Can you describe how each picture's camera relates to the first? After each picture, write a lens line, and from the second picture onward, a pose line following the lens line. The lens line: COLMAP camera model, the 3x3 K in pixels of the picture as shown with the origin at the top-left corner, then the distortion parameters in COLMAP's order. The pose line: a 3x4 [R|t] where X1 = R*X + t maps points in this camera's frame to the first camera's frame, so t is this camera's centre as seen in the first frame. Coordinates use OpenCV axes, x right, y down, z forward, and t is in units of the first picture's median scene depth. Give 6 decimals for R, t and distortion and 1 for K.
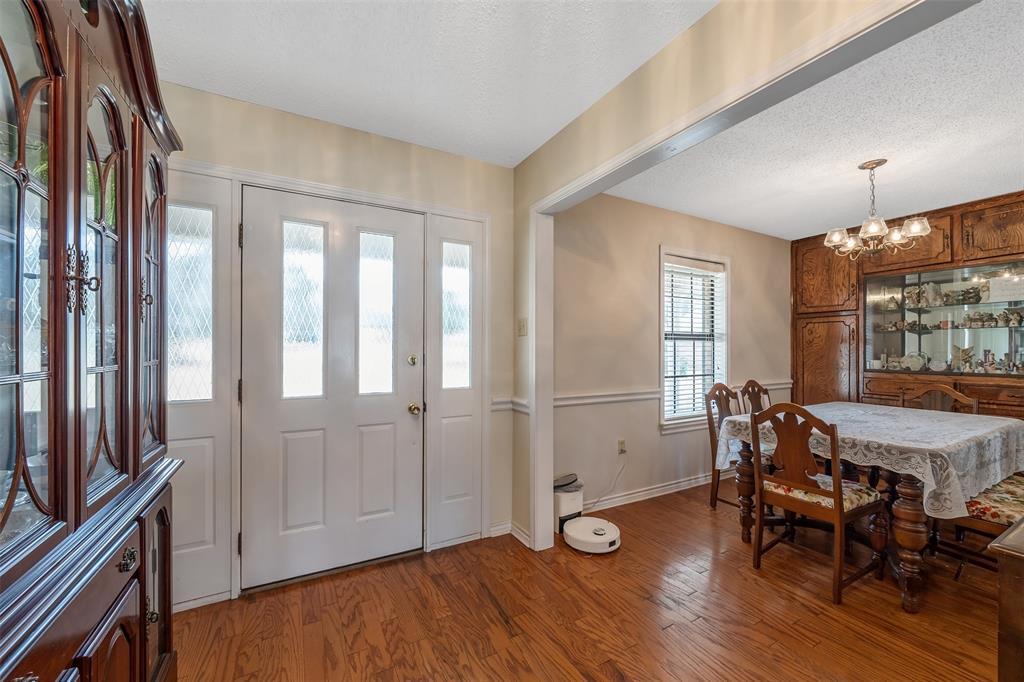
lens RADIAL K [[393.4, 0, 512.0], [0, 393.4, 341.0], [0, 0, 1]] dist [-0.000373, -0.000027]
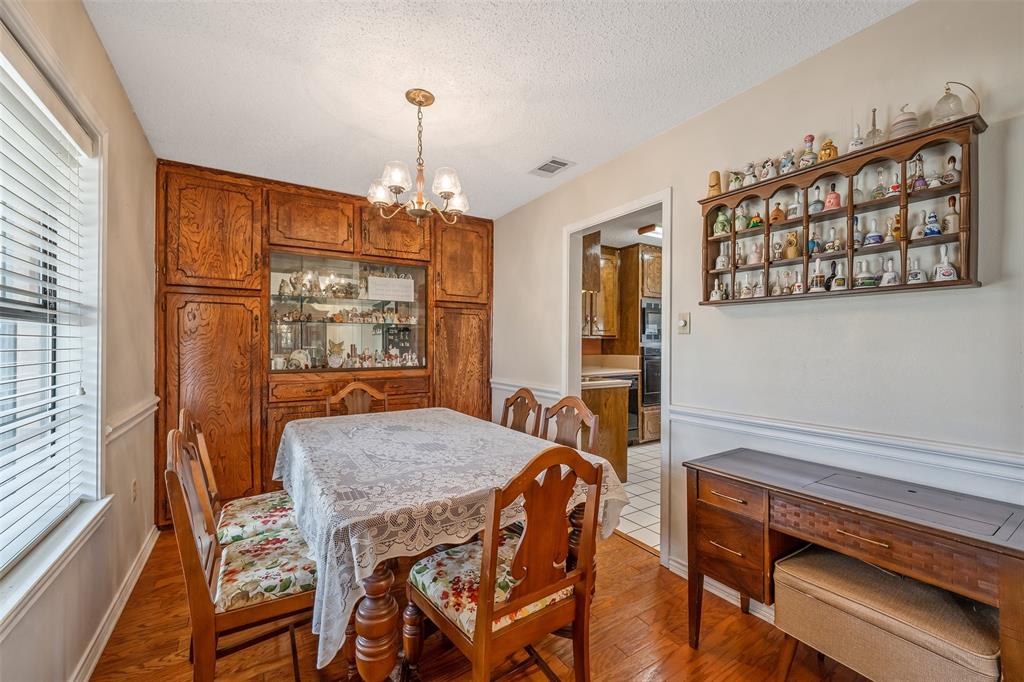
lens RADIAL K [[412.1, 0, 512.0], [0, 412.1, 341.0], [0, 0, 1]] dist [0.000221, 0.000097]
pose [[-0.059125, 0.004259, 0.998241, 0.076957], [-0.020853, 0.999767, -0.005501, 0.009673], [-0.998033, -0.021142, -0.059023, 0.552254]]
